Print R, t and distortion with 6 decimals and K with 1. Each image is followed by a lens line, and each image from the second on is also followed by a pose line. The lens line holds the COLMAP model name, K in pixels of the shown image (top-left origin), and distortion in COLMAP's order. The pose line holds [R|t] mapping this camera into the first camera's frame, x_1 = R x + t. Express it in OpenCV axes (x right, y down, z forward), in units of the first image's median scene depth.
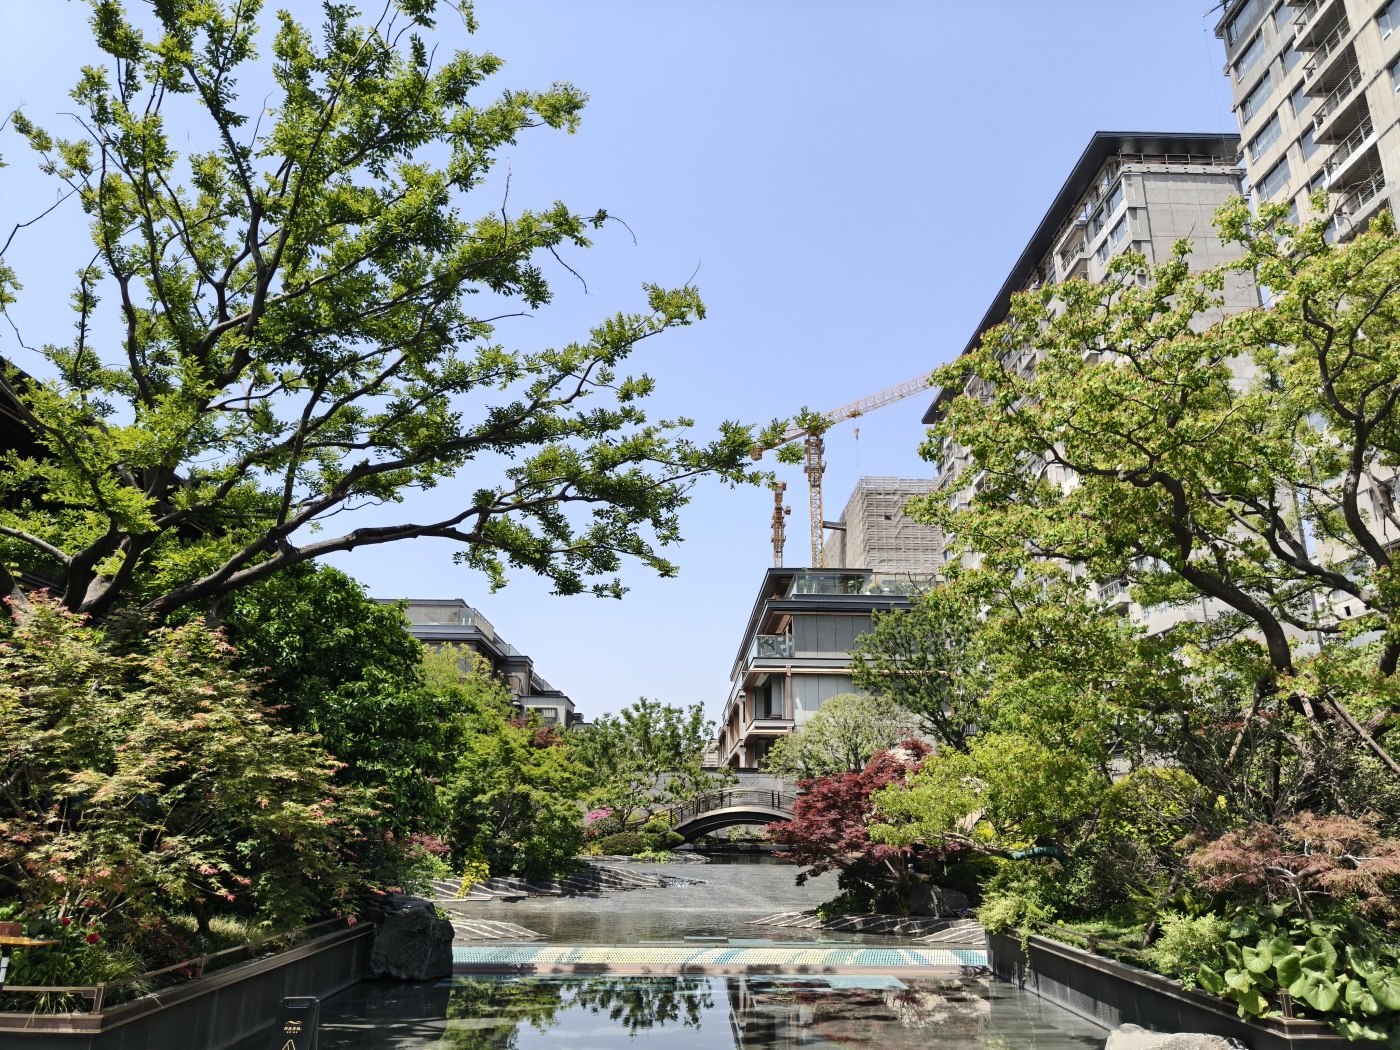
lens RADIAL K [[968.0, 0, 700.0], [0, 968.0, 525.0], [0, 0, 1]] dist [0.036274, -0.000670]
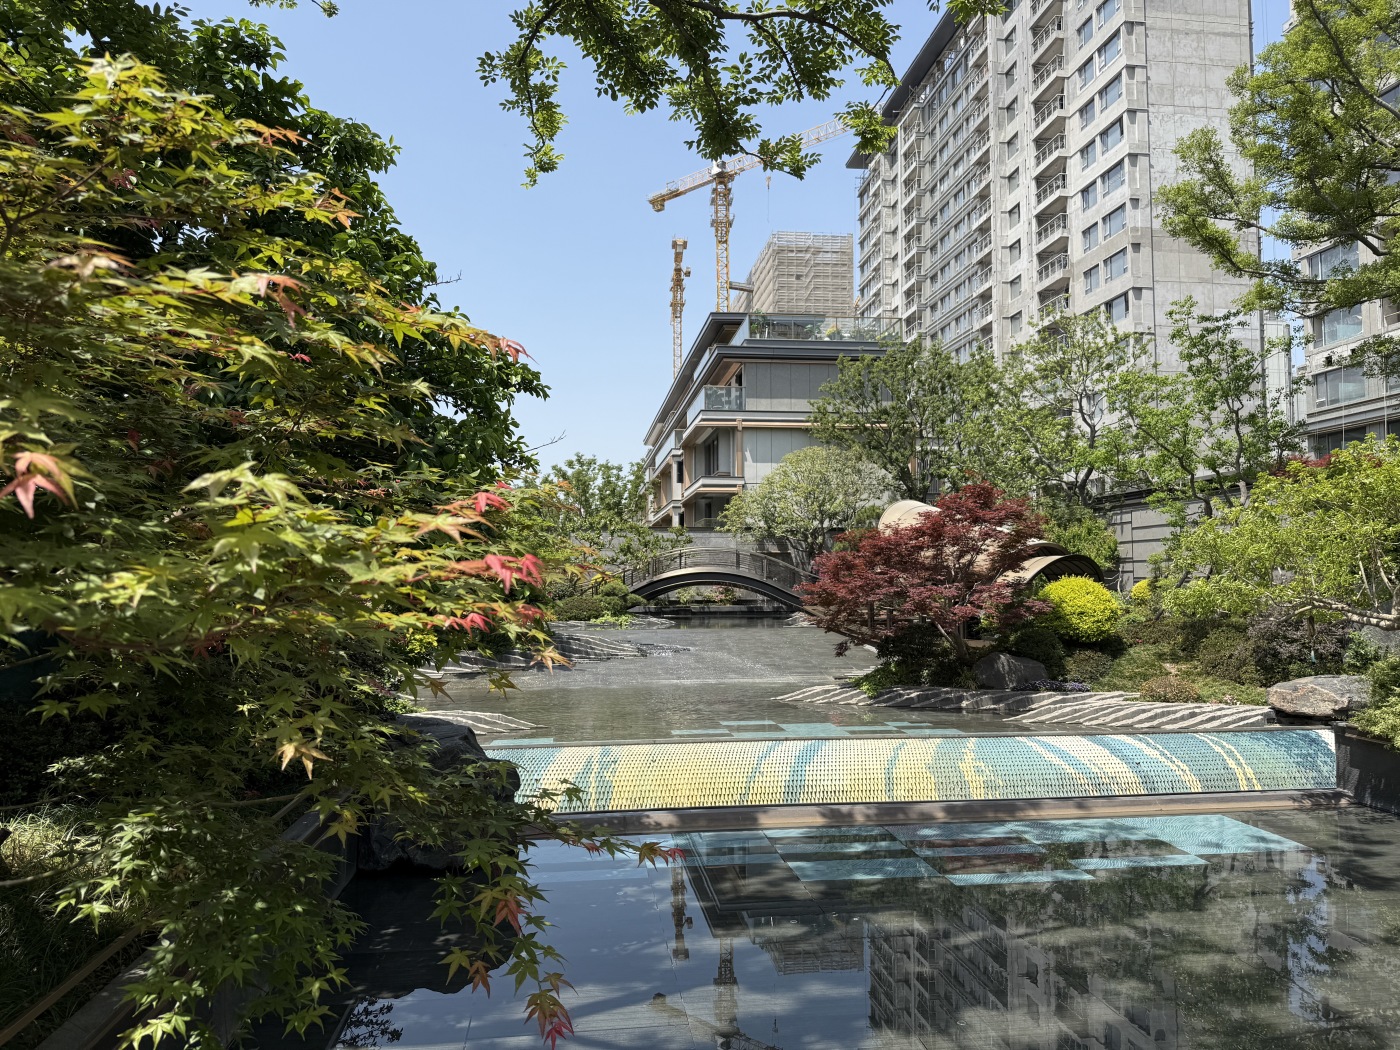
lens RADIAL K [[948.2, 0, 700.0], [0, 948.2, 525.0], [0, 0, 1]] dist [0.180567, -0.000336]
pose [[0.992991, -0.005616, 0.118058, -0.057146], [-0.022133, 0.972365, 0.232414, 0.039031], [-0.116101, -0.233398, 0.965425, 0.131095]]
